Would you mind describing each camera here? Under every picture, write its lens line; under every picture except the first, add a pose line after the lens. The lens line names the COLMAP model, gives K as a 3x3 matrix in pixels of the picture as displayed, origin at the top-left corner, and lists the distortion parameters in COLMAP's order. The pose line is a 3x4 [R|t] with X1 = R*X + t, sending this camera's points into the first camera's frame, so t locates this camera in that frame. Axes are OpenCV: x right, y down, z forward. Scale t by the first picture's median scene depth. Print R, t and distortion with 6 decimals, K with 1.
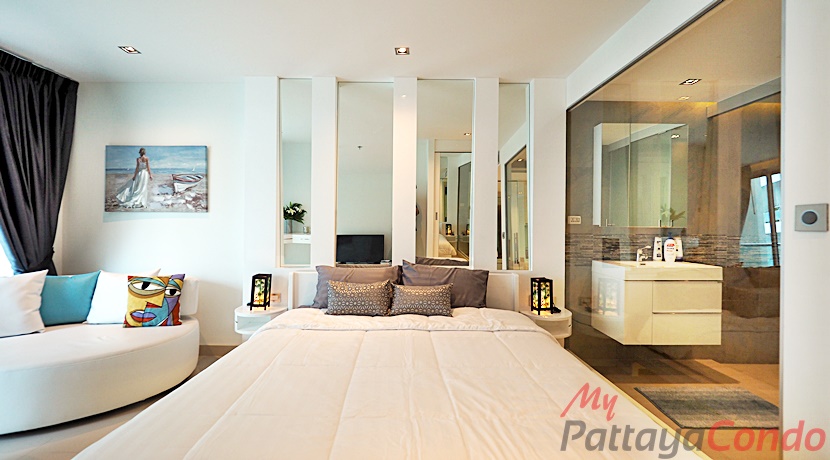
lens RADIAL K [[348.1, 0, 404.1], [0, 348.1, 227.8], [0, 0, 1]] dist [0.012913, -0.015619]
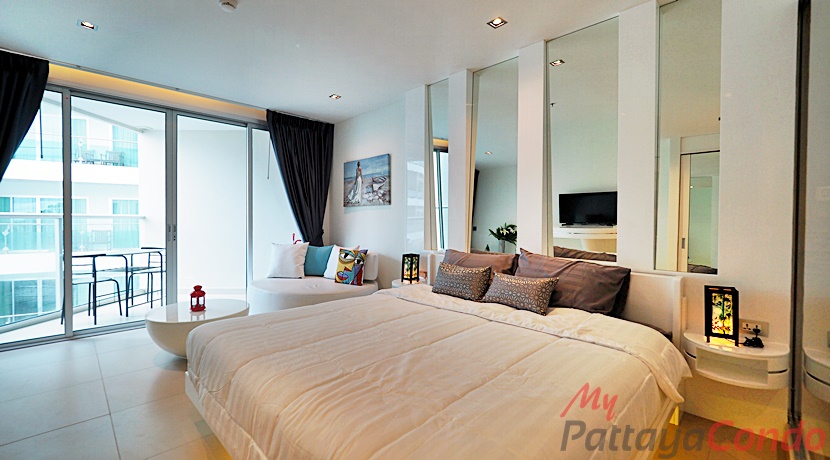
lens RADIAL K [[348.1, 0, 404.1], [0, 348.1, 227.8], [0, 0, 1]] dist [0.012913, -0.015619]
pose [[0.696270, 0.008222, -0.717733, 0.447504], [-0.000450, 0.999939, 0.011019, 0.030257], [0.717780, -0.007350, 0.696231, 0.147899]]
